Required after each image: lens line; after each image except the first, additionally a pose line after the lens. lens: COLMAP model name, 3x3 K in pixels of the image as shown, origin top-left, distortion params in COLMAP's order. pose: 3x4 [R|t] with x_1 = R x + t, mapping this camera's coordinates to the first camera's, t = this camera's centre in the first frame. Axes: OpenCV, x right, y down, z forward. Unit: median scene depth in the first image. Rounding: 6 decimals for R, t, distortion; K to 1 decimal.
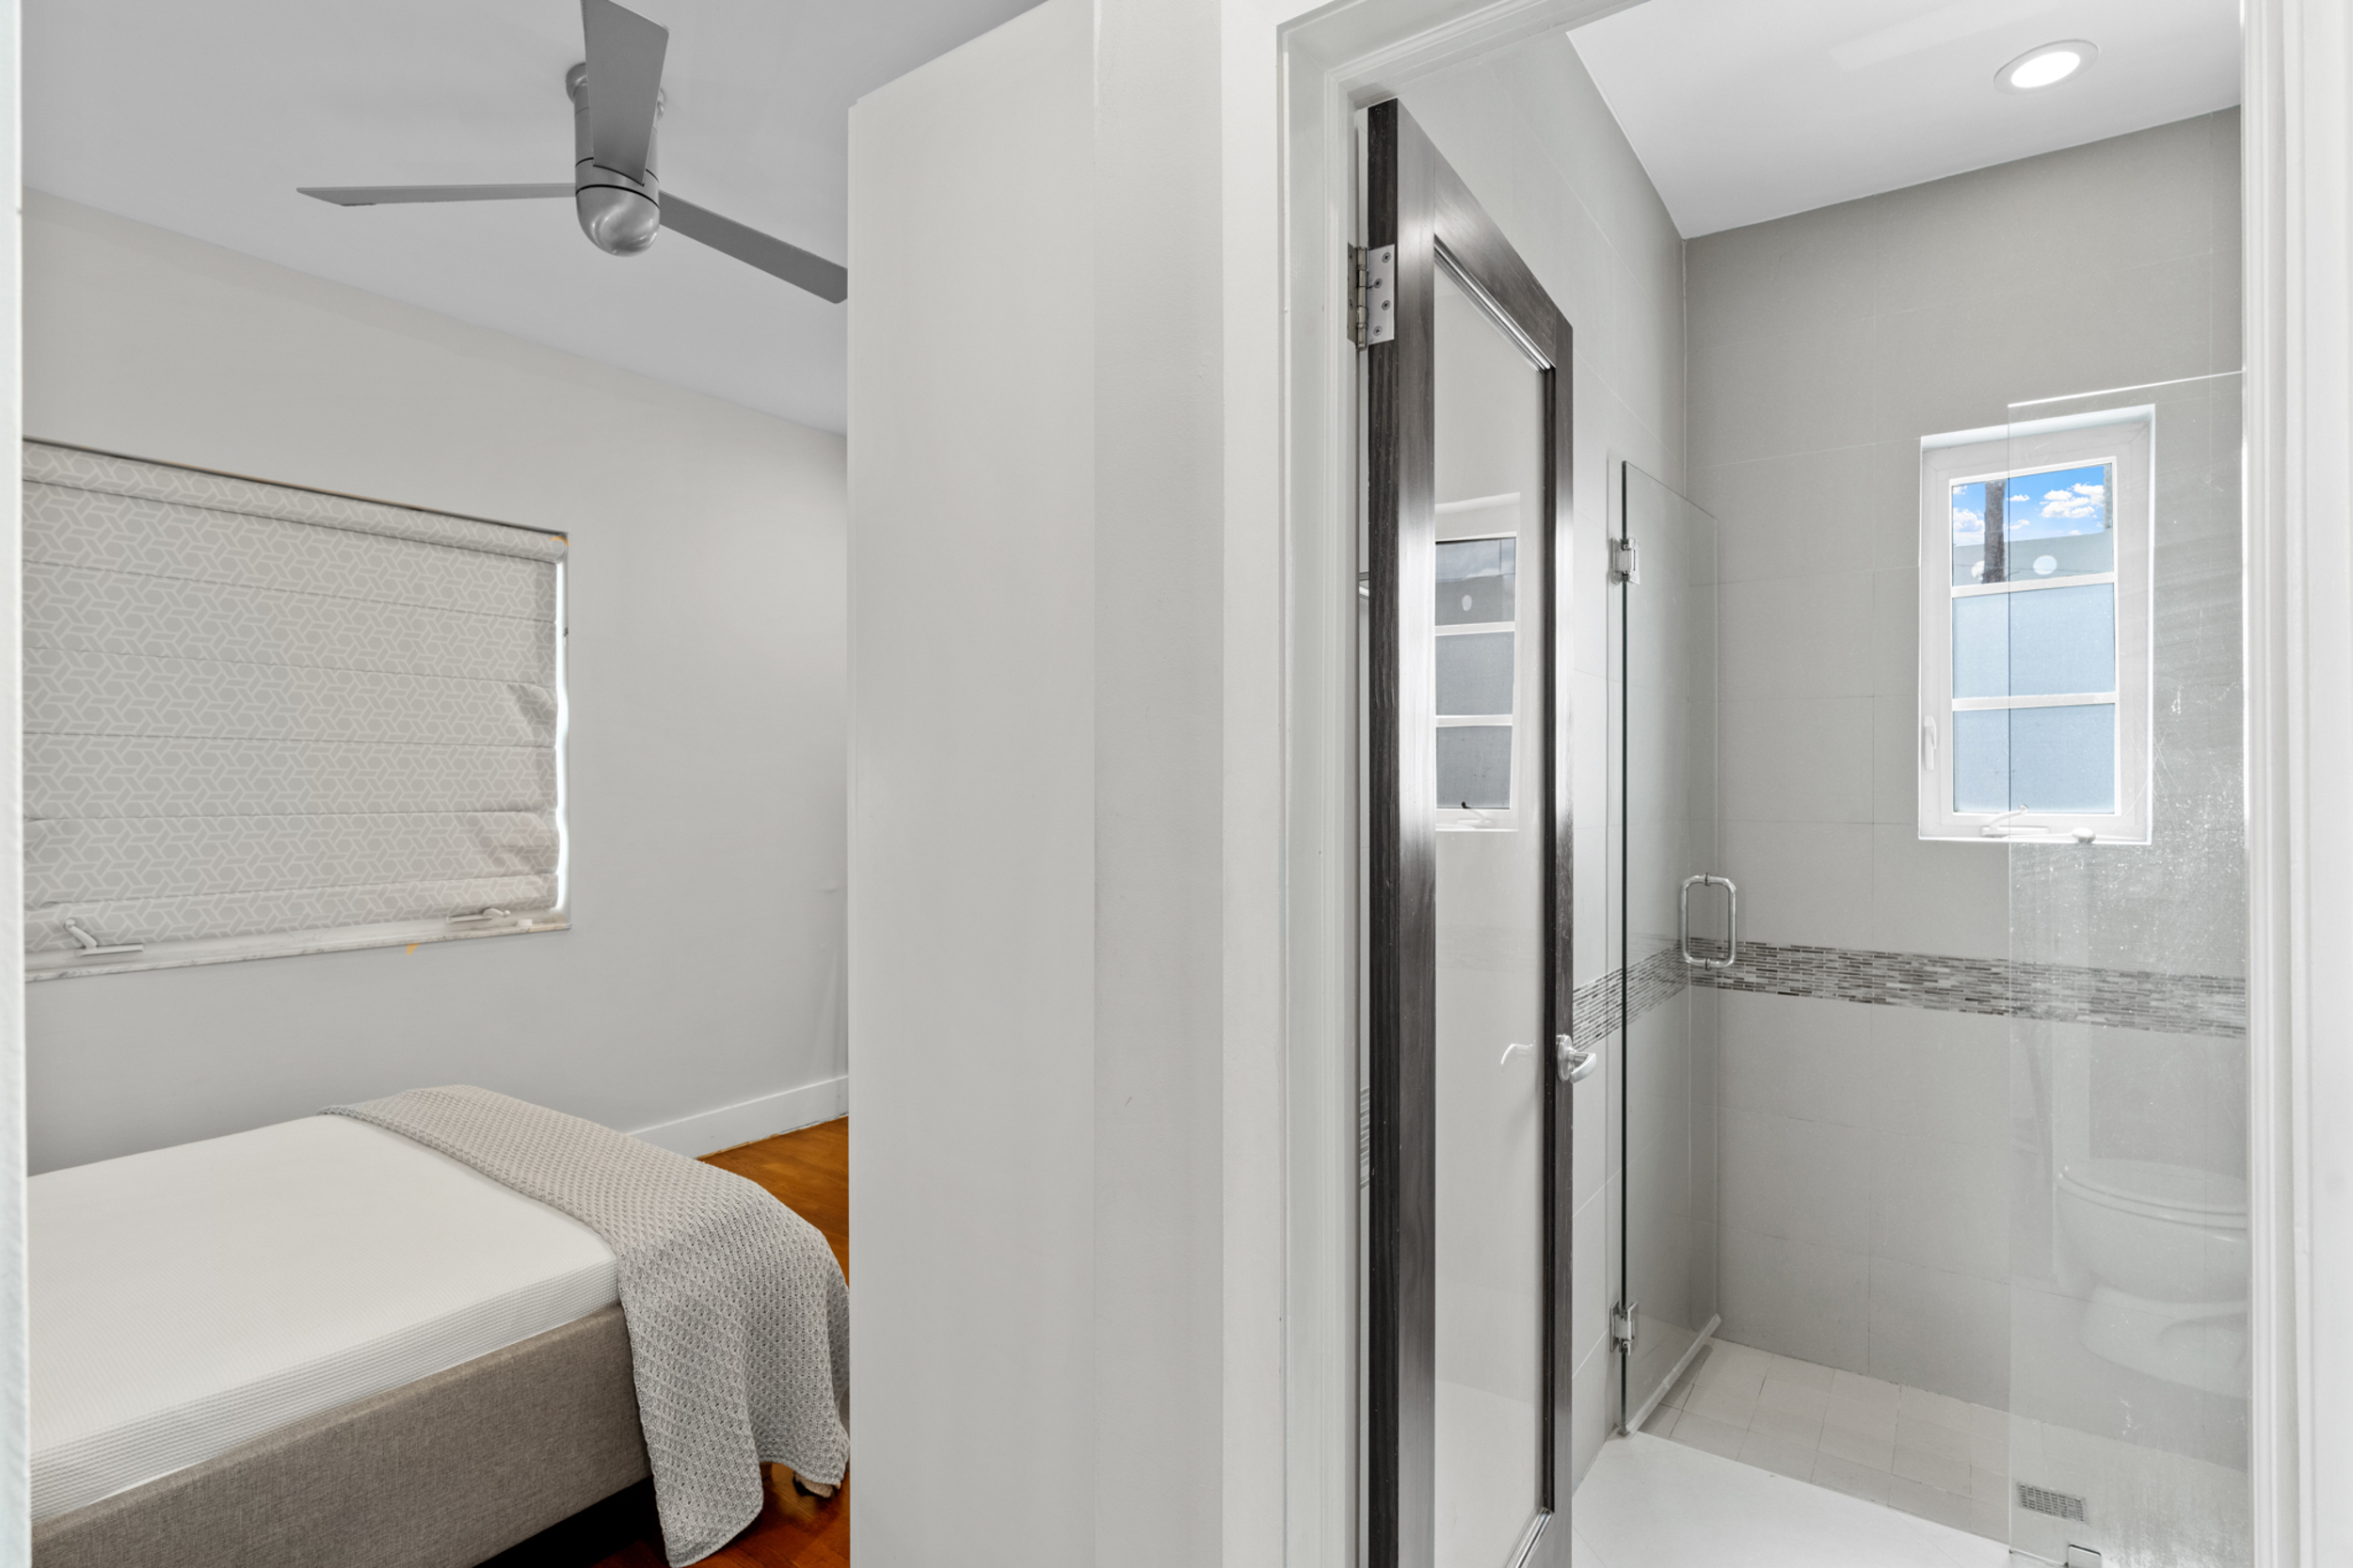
lens RADIAL K [[1207.0, 0, 1168.2], [0, 1207.0, 739.8], [0, 0, 1]] dist [0.000689, -0.000271]
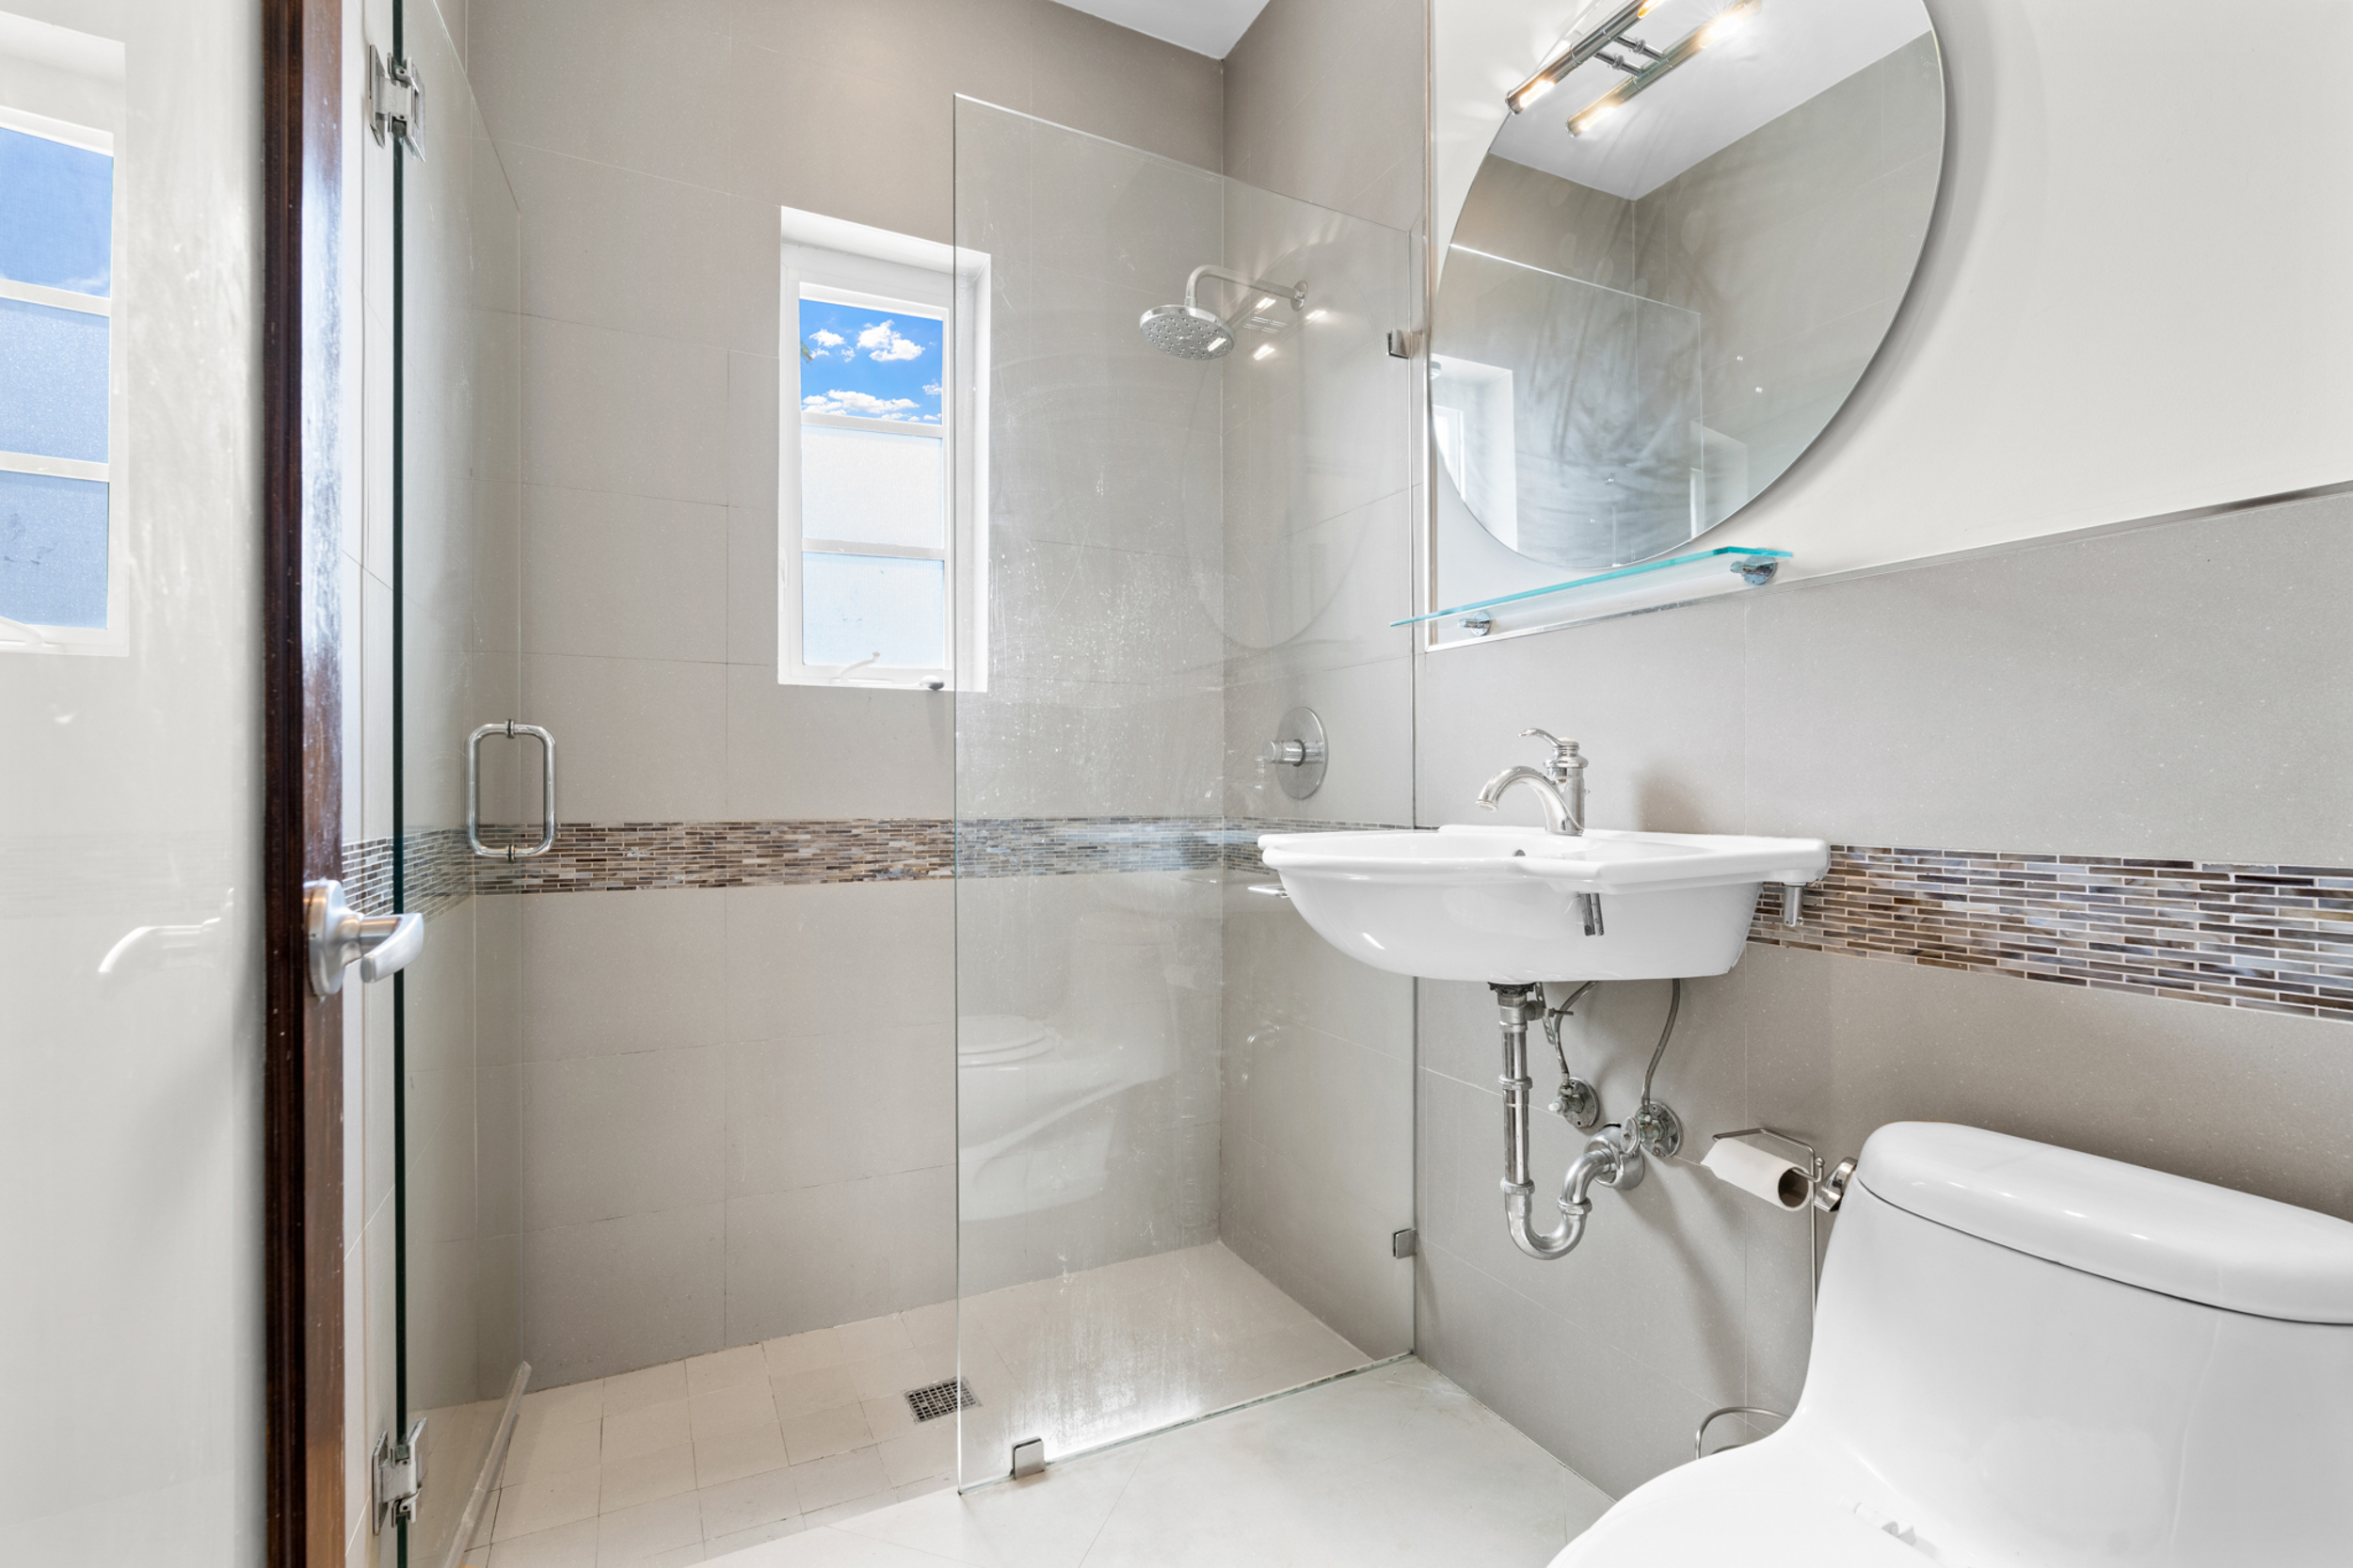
lens RADIAL K [[1058.3, 0, 1177.8], [0, 1058.3, 796.3], [0, 0, 1]] dist [-0.004264, -0.000130]
pose [[0.476181, -0.009117, 0.879300, 0.110812], [-0.019909, 0.999578, 0.021146, 0.139744], [-0.879122, -0.027576, 0.475798, 0.410512]]
